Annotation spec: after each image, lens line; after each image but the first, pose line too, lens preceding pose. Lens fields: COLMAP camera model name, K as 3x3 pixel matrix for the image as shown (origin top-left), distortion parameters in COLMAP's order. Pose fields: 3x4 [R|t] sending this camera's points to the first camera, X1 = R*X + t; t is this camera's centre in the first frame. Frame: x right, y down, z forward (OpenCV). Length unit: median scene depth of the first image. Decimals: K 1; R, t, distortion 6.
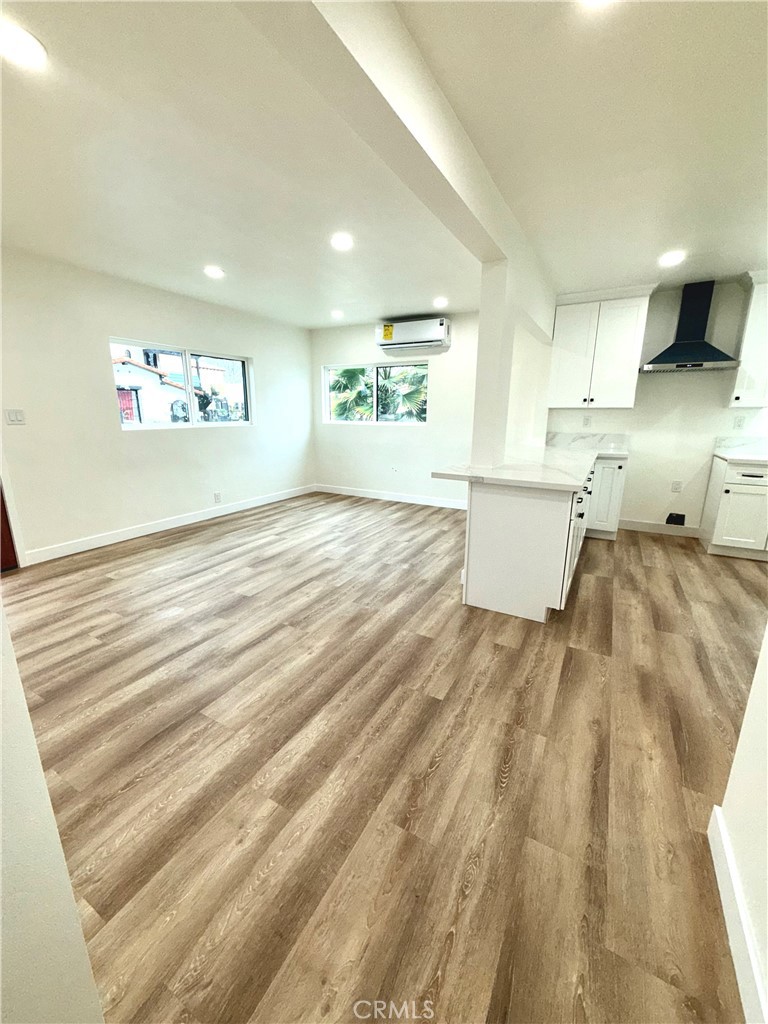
lens RADIAL K [[406.1, 0, 385.1], [0, 406.1, 509.6], [0, 0, 1]] dist [-0.000271, -0.000199]
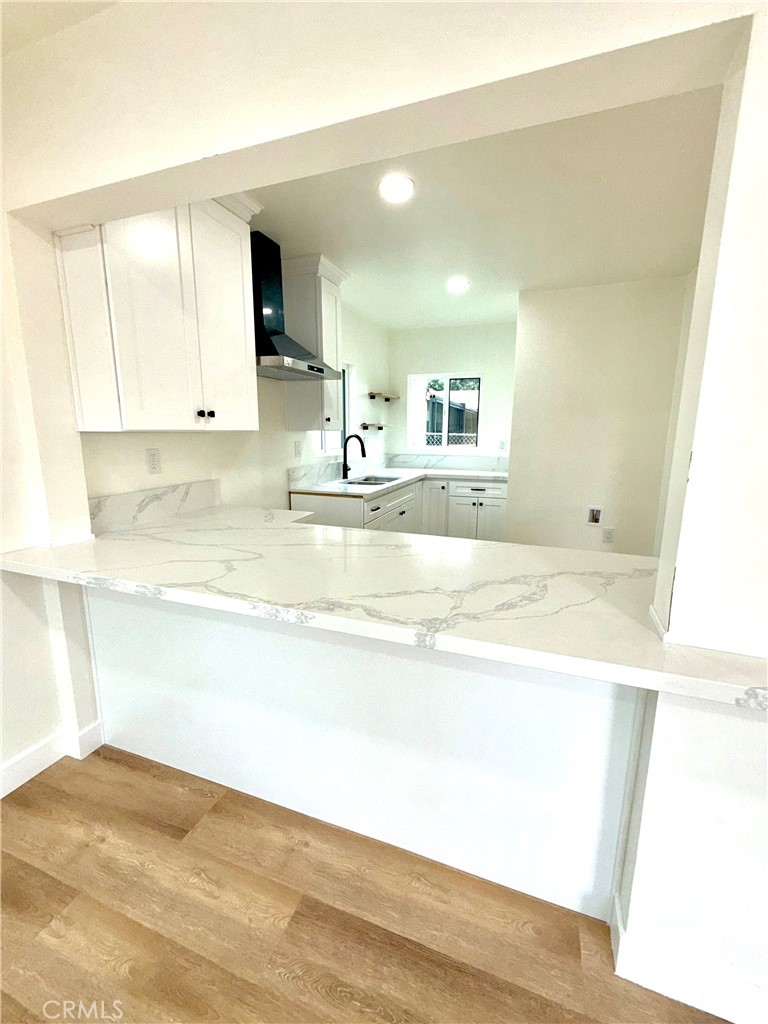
lens RADIAL K [[431.9, 0, 384.9], [0, 431.9, 513.6], [0, 0, 1]] dist [0.001767, -0.000485]
pose [[-0.153310, -0.192760, 0.969195, -0.003257], [0.224147, 0.948442, 0.224089, -0.314018], [-0.962421, 0.251597, -0.102199, 1.220854]]
